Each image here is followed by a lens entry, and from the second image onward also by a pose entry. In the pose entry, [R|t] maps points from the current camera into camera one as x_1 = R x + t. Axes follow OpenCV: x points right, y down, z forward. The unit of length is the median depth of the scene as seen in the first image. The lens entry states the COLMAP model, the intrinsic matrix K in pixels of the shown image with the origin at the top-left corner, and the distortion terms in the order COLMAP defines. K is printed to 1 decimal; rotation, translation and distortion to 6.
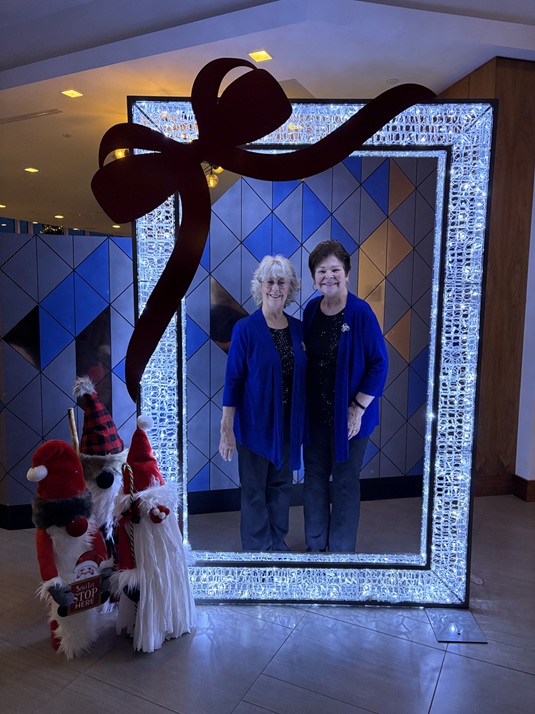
lens RADIAL K [[539.4, 0, 267.3], [0, 539.4, 356.2], [0, 0, 1]] dist [-0.004843, 0.006787]
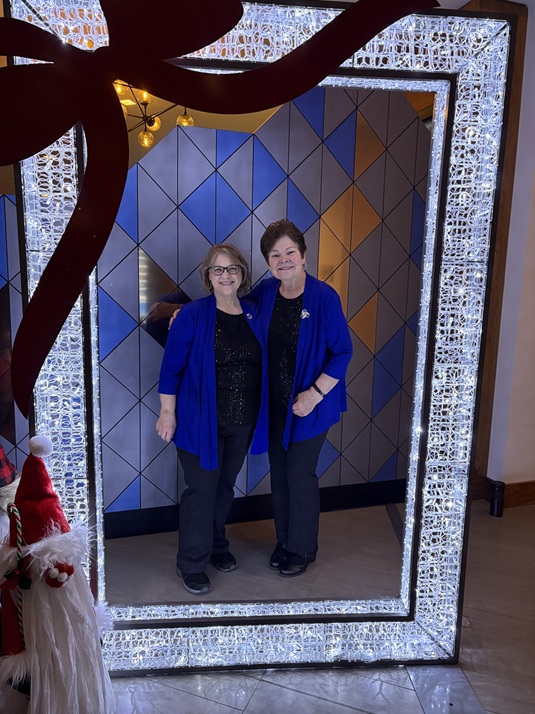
lens RADIAL K [[539.4, 0, 266.8], [0, 539.4, 358.6], [0, 0, 1]] dist [-0.004843, 0.006787]
pose [[0.994973, -0.000866, 0.100136, 0.005150], [-0.003373, 0.999105, 0.042158, -0.026499], [-0.100083, -0.042283, 0.994080, 0.248034]]
